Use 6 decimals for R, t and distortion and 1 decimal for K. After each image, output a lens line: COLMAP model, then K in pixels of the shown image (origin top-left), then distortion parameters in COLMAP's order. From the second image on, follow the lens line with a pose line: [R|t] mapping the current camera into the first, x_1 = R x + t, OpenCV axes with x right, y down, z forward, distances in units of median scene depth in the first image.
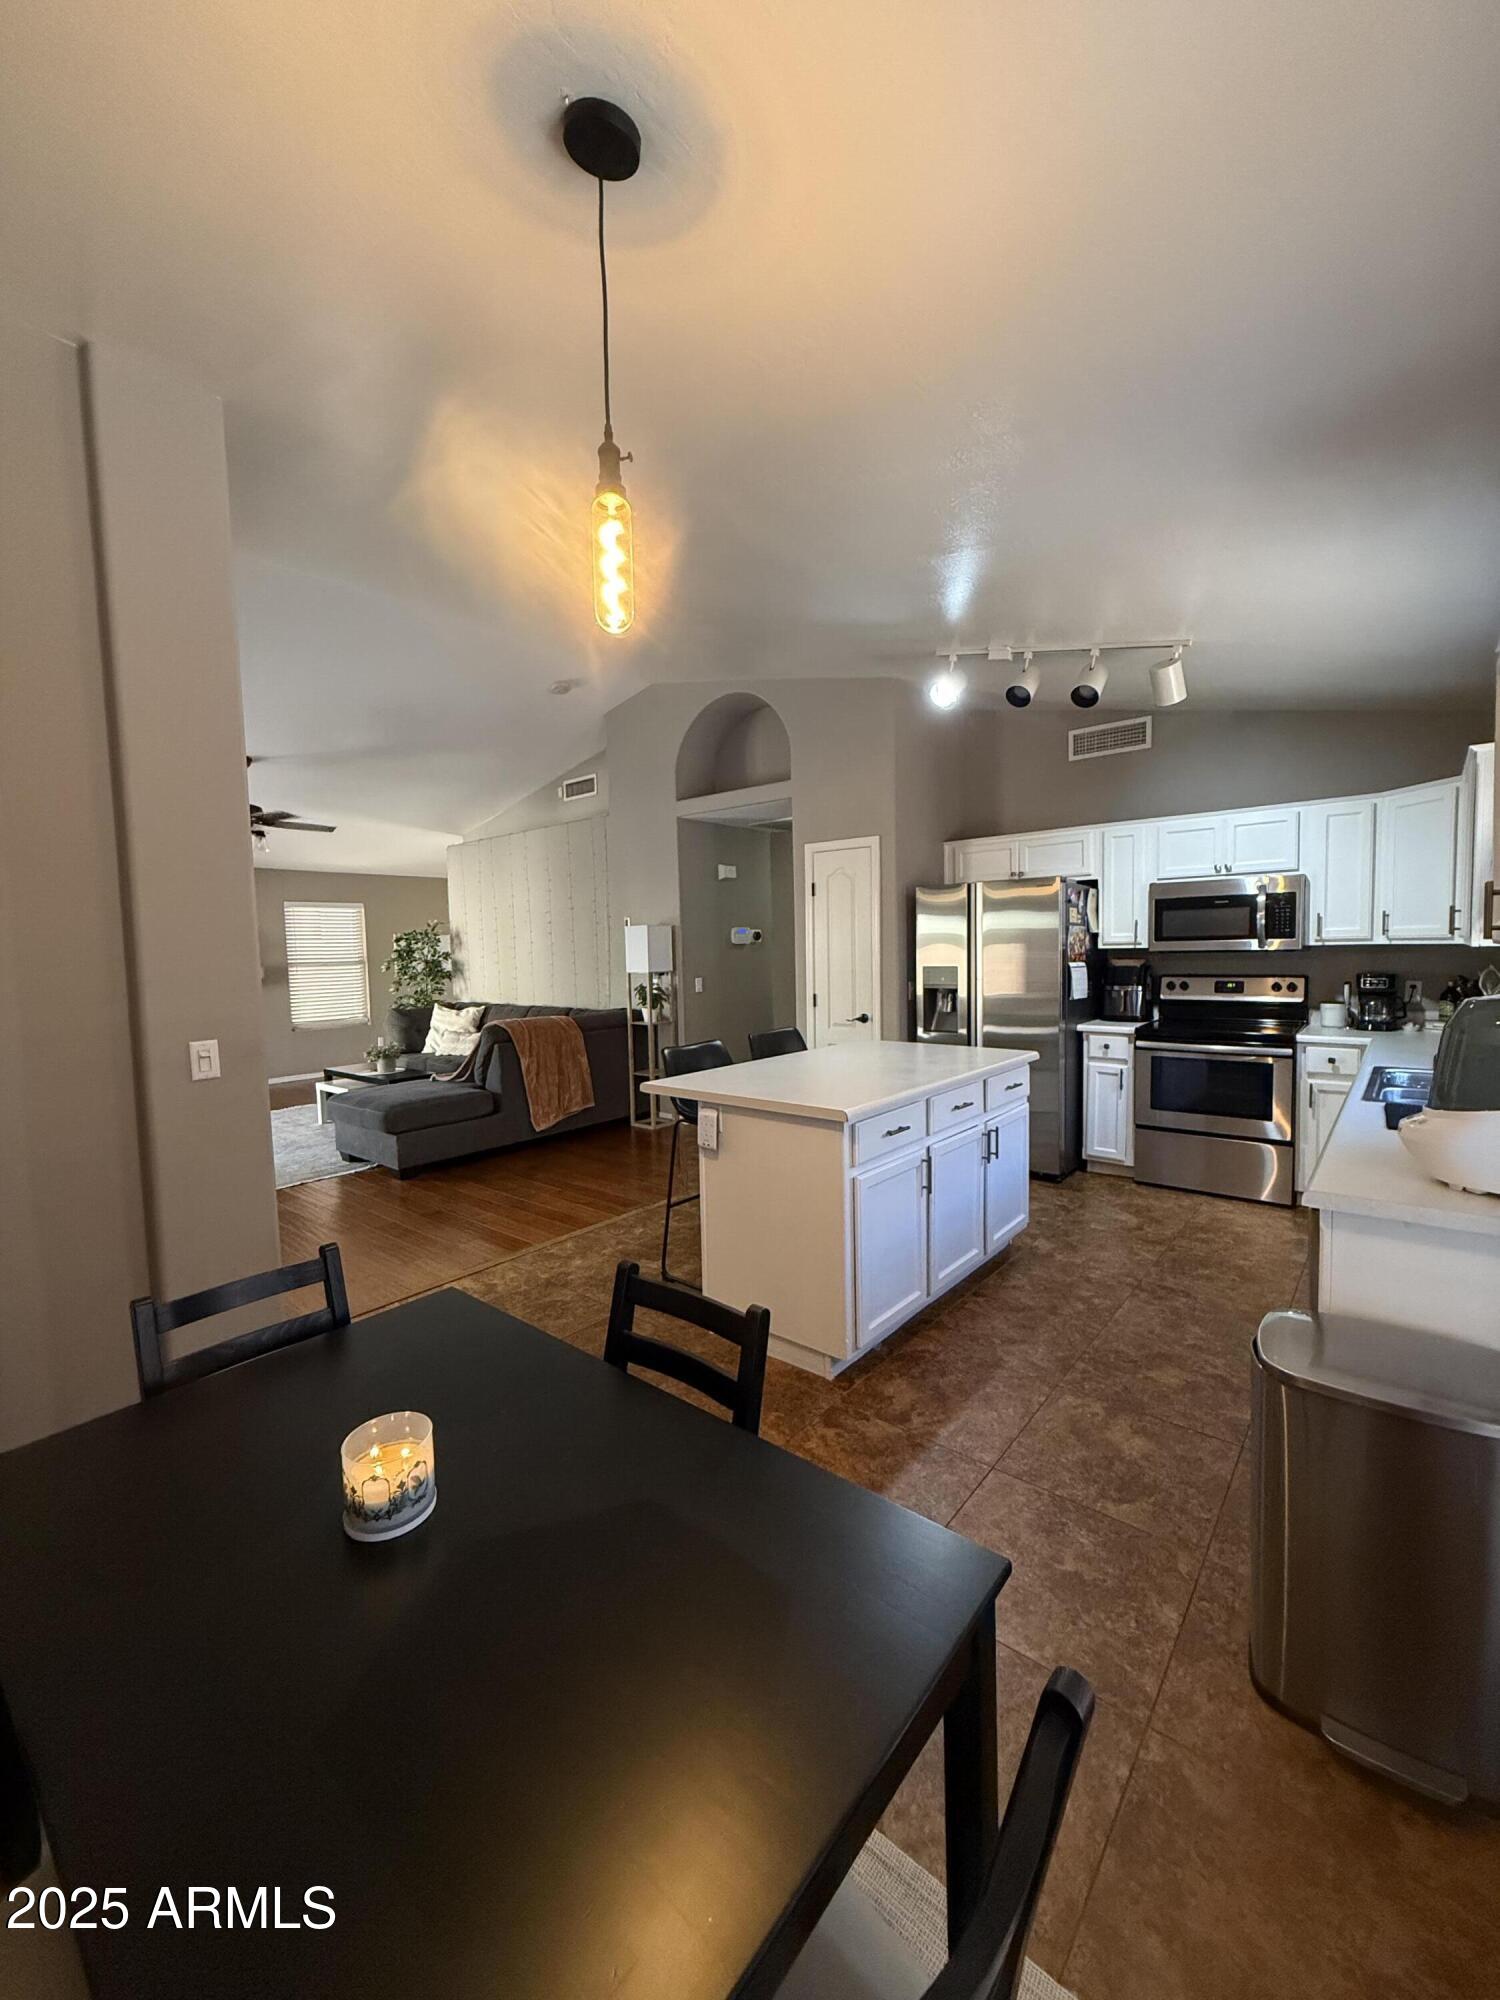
lens RADIAL K [[796.6, 0, 750.0], [0, 796.6, 988.0], [0, 0, 1]] dist [0.000166, 0.000947]
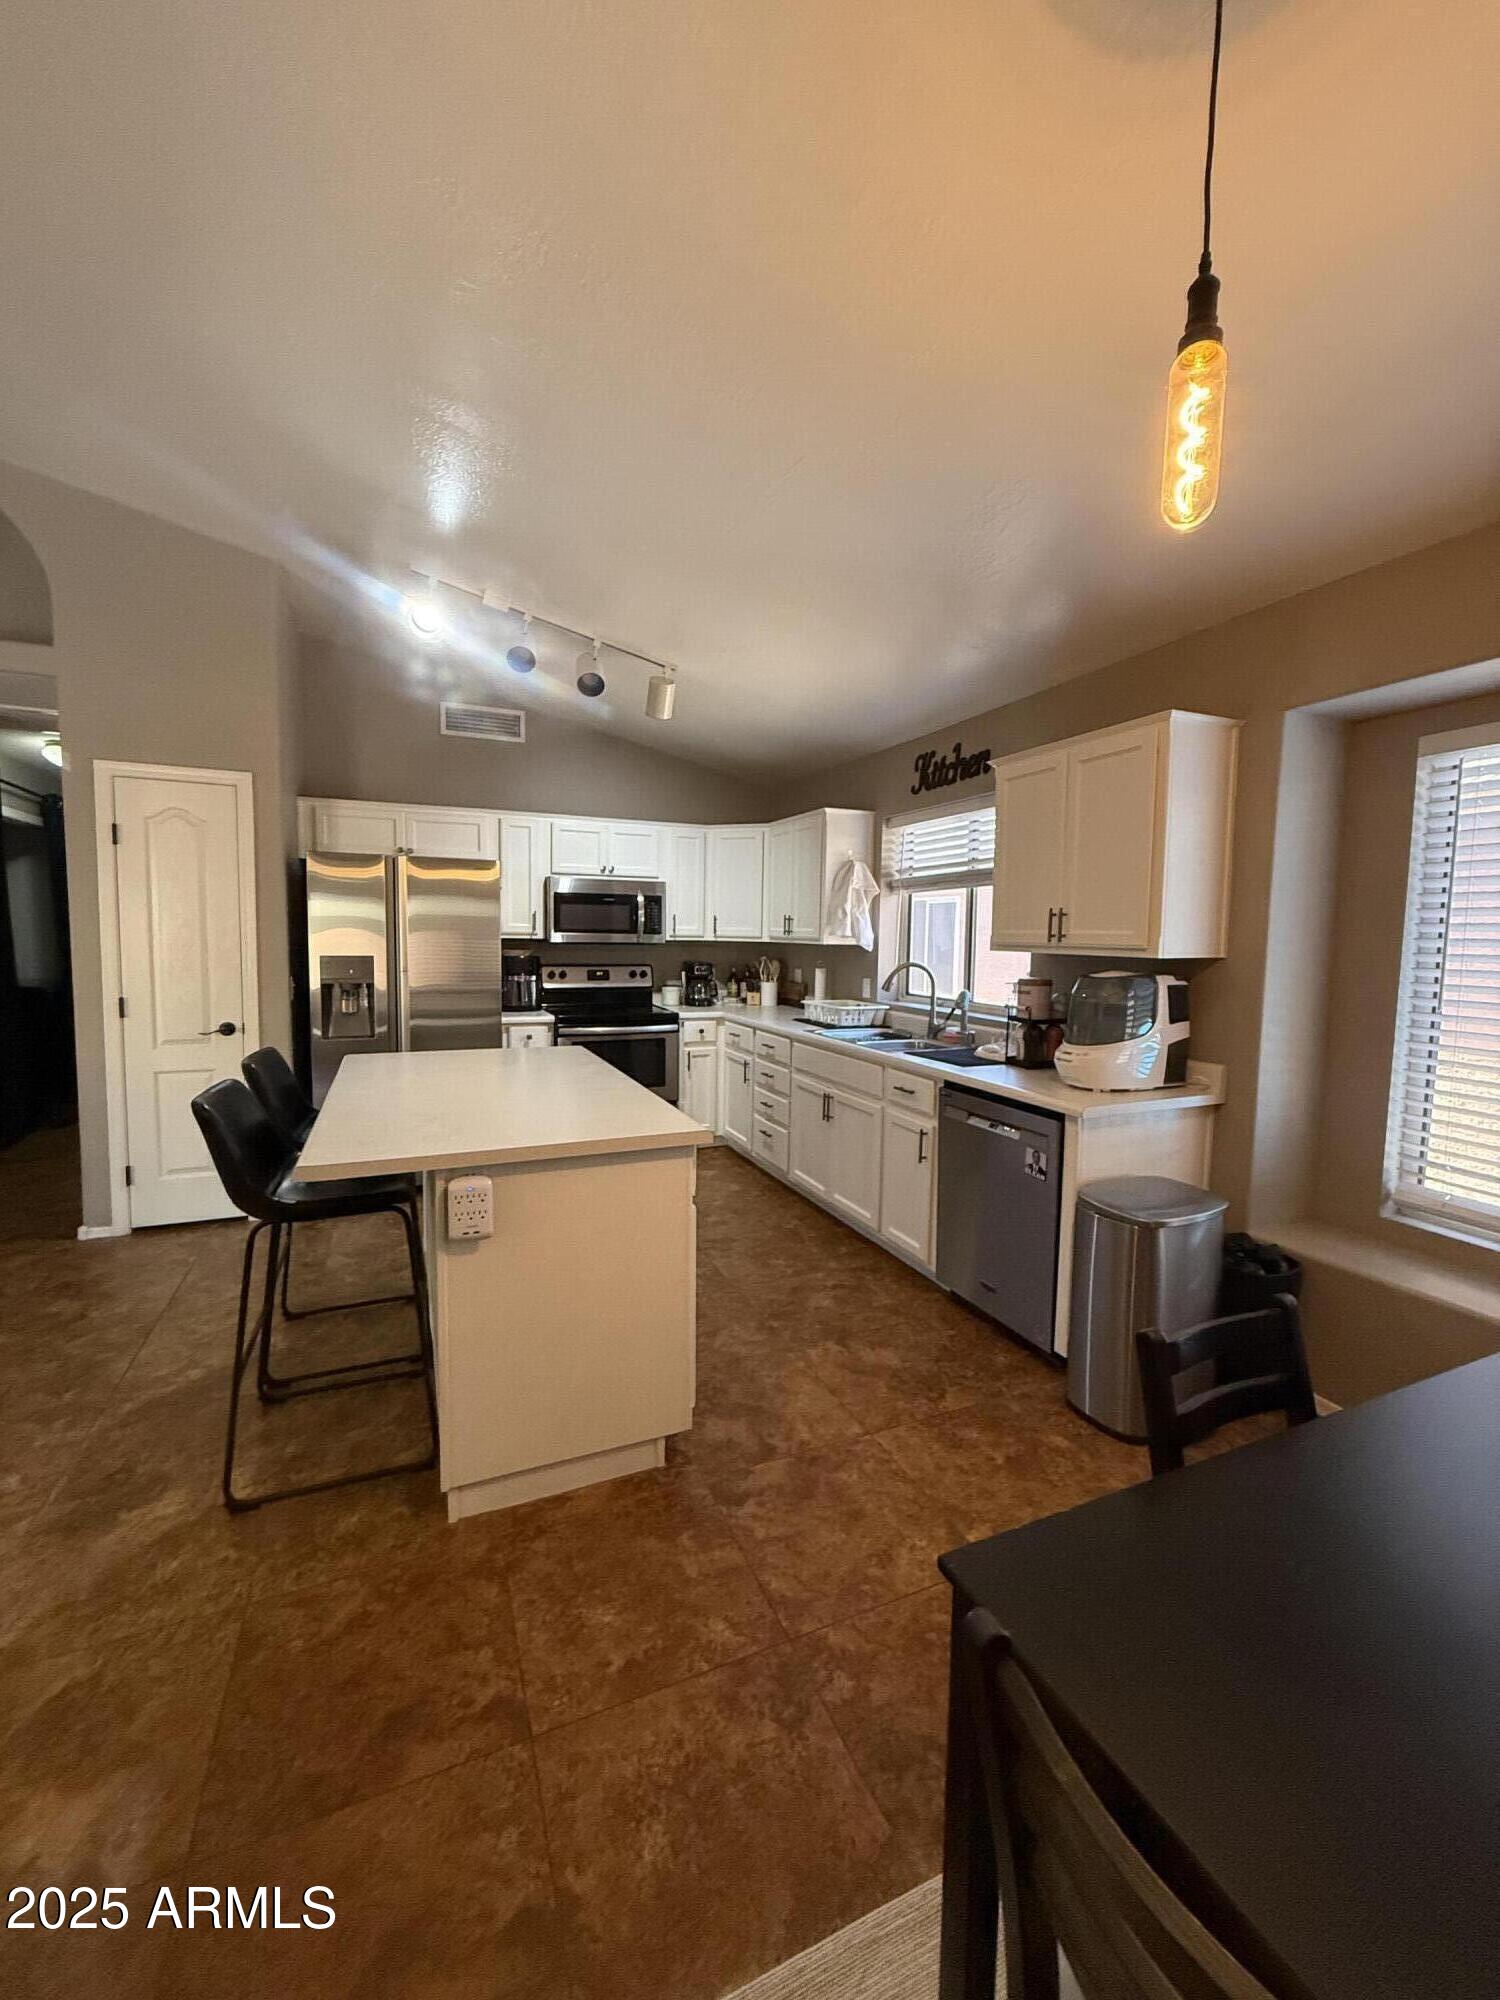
lens RADIAL K [[796.6, 0, 751.3], [0, 796.6, 993.0], [0, 0, 1]] dist [0.000166, 0.000947]
pose [[0.446794, -0.039150, 0.893780, -0.339896], [0.021459, 0.999224, 0.033041, -0.009439], [-0.894379, 0.004417, 0.447287, 0.330769]]
